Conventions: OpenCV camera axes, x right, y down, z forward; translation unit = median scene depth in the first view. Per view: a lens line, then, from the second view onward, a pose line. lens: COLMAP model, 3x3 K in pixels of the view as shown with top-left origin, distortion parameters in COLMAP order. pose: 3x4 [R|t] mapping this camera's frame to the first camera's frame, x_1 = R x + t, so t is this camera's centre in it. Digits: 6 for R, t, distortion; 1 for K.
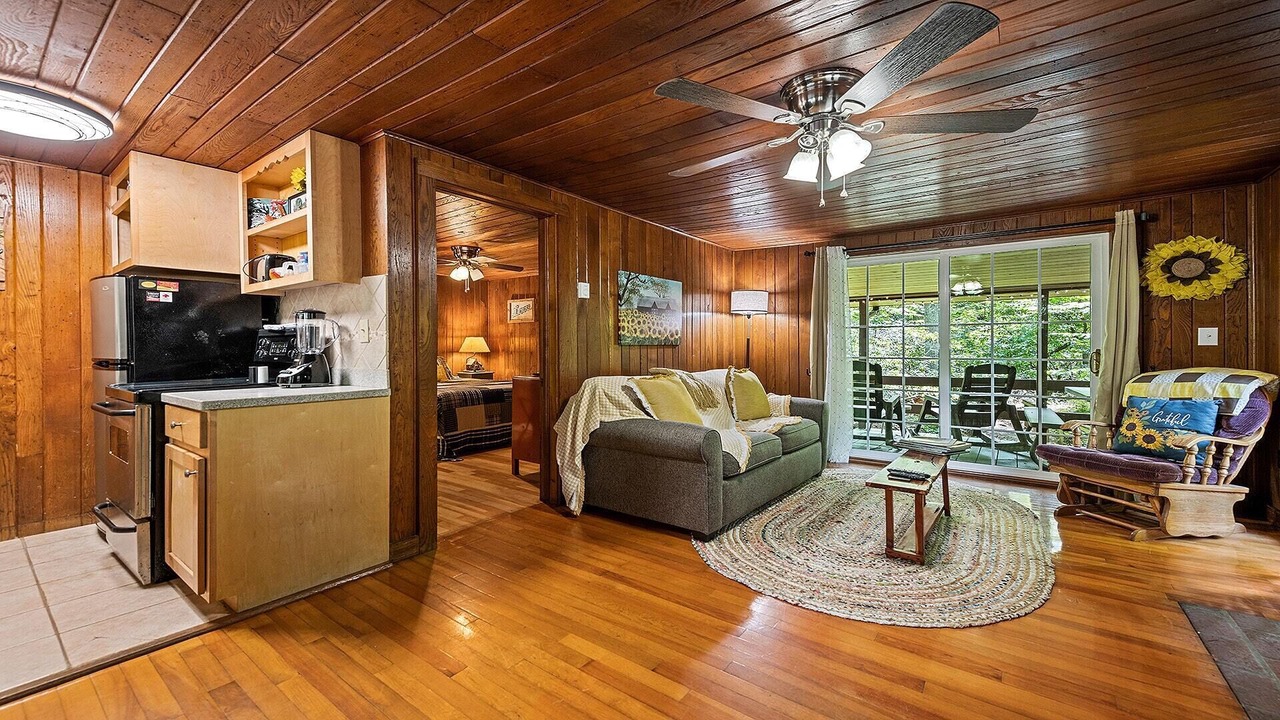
lens RADIAL K [[512.3, 0, 640.6], [0, 512.3, 348.4], [0, 0, 1]] dist [0.009895, -0.000358]
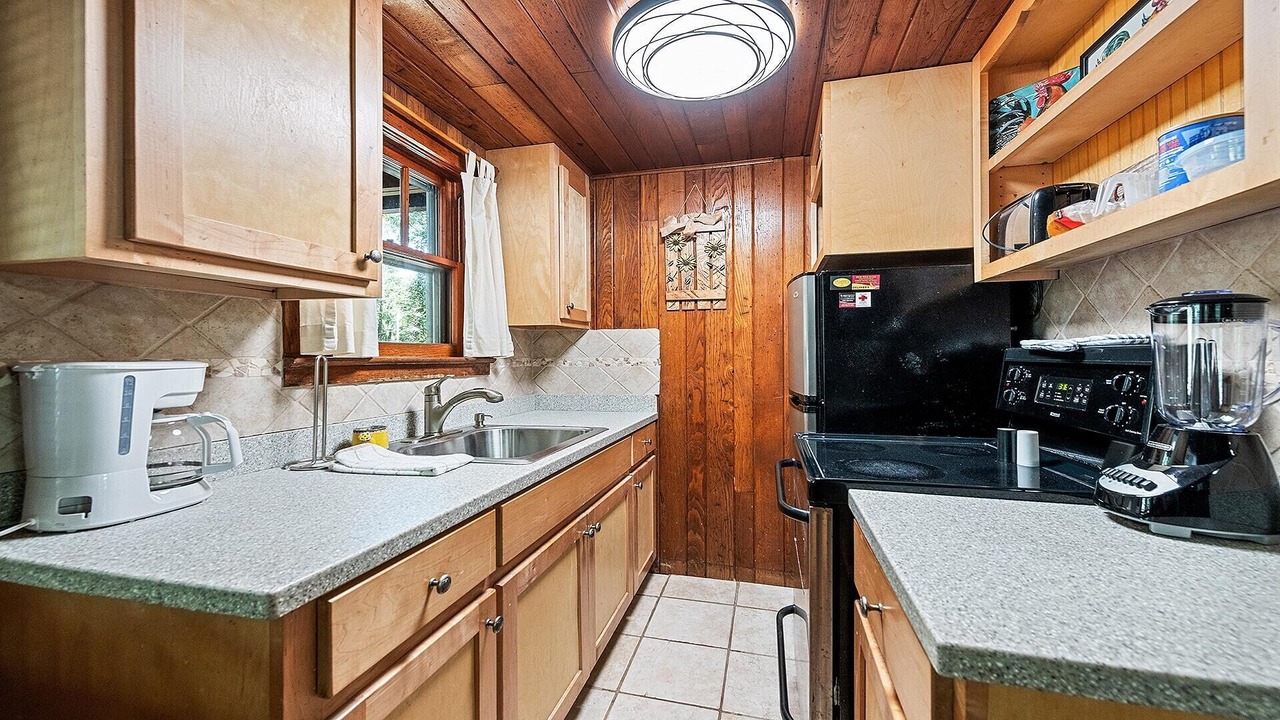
lens RADIAL K [[512.3, 0, 633.6], [0, 512.3, 351.8], [0, 0, 1]] dist [0.009895, -0.000358]
pose [[0.381244, 0.000633, -0.924474, -0.431994], [-0.006823, 0.999974, -0.002129, -0.031640], [0.924449, 0.007120, 0.381238, 0.486326]]
